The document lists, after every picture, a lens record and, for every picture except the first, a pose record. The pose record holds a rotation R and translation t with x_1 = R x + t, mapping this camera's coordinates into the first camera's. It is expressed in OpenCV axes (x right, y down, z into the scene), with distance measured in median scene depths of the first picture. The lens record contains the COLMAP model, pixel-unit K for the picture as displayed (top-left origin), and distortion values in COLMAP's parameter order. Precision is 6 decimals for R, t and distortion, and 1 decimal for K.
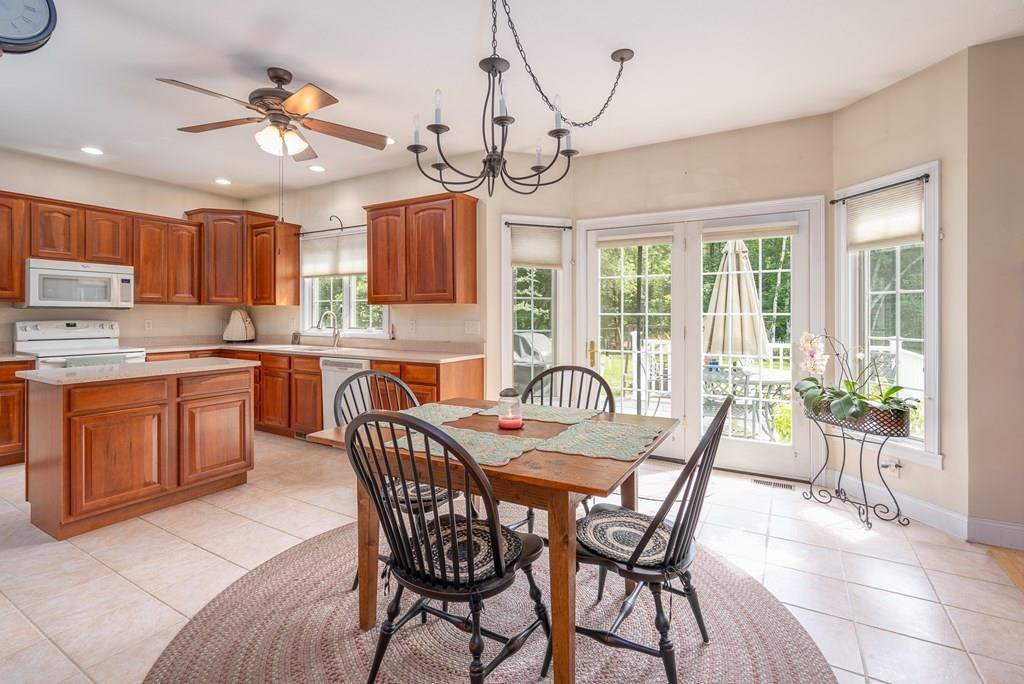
lens RADIAL K [[461.8, 0, 500.4], [0, 461.8, 313.8], [0, 0, 1]] dist [-0.004173, 0.001658]
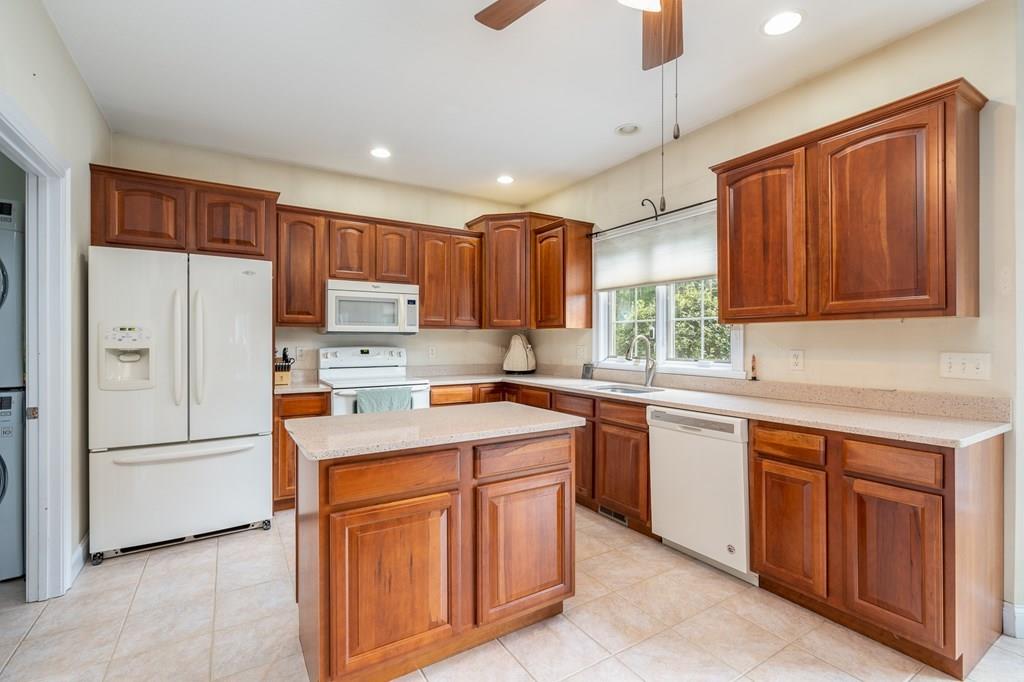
lens RADIAL K [[461.8, 0, 510.8], [0, 461.8, 339.5], [0, 0, 1]] dist [-0.004173, 0.001658]
pose [[0.886464, -0.001814, -0.462793, -0.250167], [0.002530, 0.999996, 0.000926, -0.000155], [0.462790, -0.001992, 0.886466, 0.323260]]
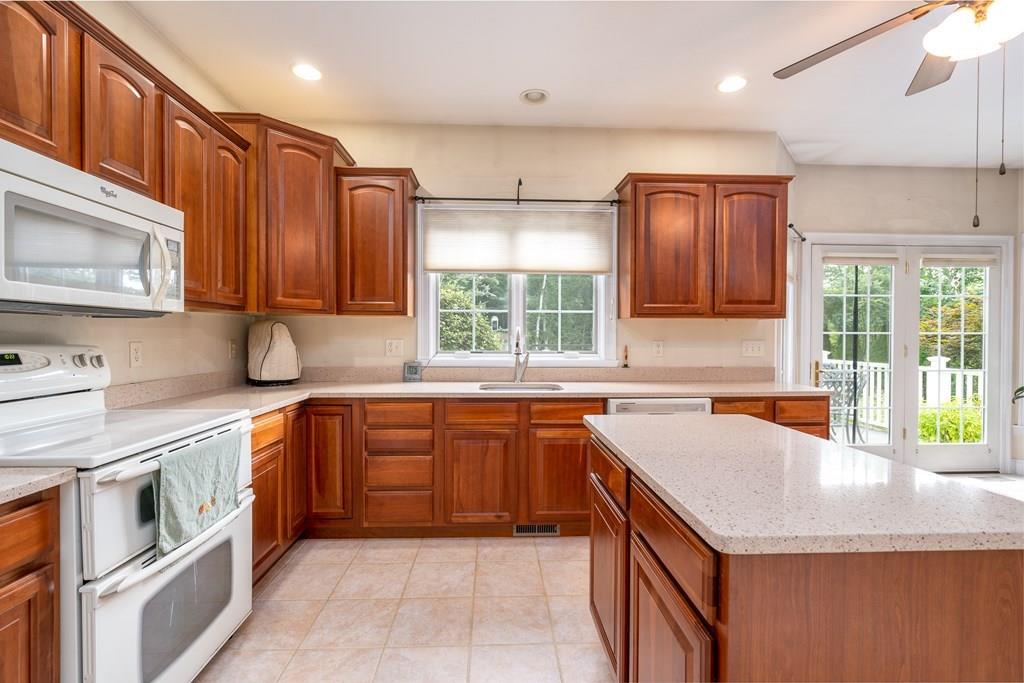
lens RADIAL K [[461.8, 0, 514.1], [0, 461.8, 341.7], [0, 0, 1]] dist [-0.004173, 0.001658]
pose [[0.840015, -0.006406, 0.542526, -0.818804], [-0.002667, 0.999869, 0.015937, 0.005300], [-0.542557, -0.014834, 0.839888, 0.525583]]
